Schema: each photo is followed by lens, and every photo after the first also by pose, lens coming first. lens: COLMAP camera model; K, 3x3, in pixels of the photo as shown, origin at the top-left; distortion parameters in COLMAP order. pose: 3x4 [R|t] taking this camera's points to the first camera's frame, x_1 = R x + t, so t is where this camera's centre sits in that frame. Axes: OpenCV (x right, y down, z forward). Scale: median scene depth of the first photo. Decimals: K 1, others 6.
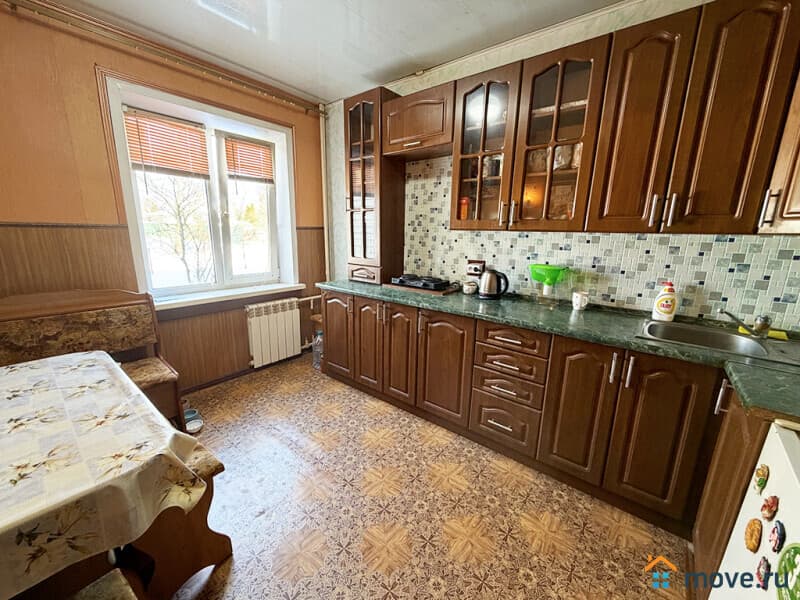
lens RADIAL K [[318.7, 0, 398.3], [0, 318.7, 299.8], [0, 0, 1]] dist [-0.000423, -0.000196]
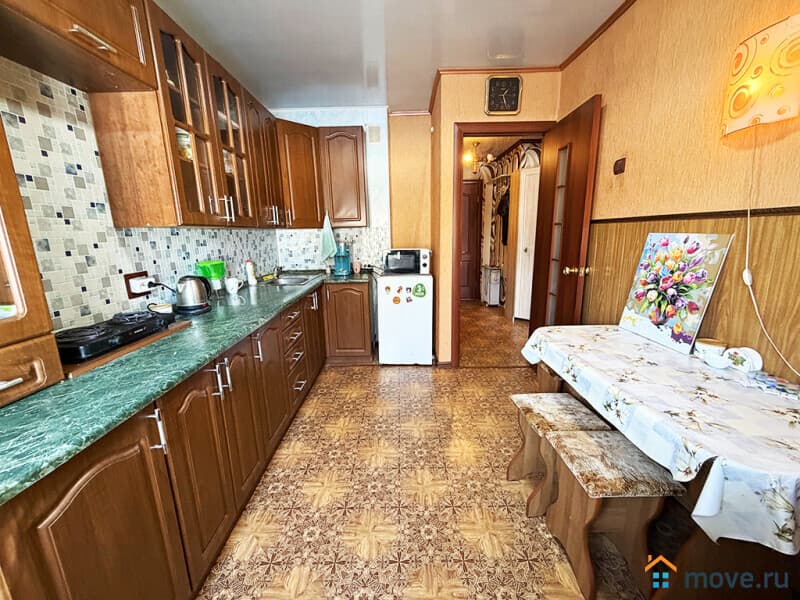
lens RADIAL K [[318.7, 0, 398.3], [0, 318.7, 299.8], [0, 0, 1]] dist [-0.000423, -0.000196]
pose [[-0.631318, -0.164492, 0.757879, -0.665247], [0.175604, 0.921544, 0.346293, -0.227322], [-0.755382, 0.351708, -0.552902, 1.082572]]
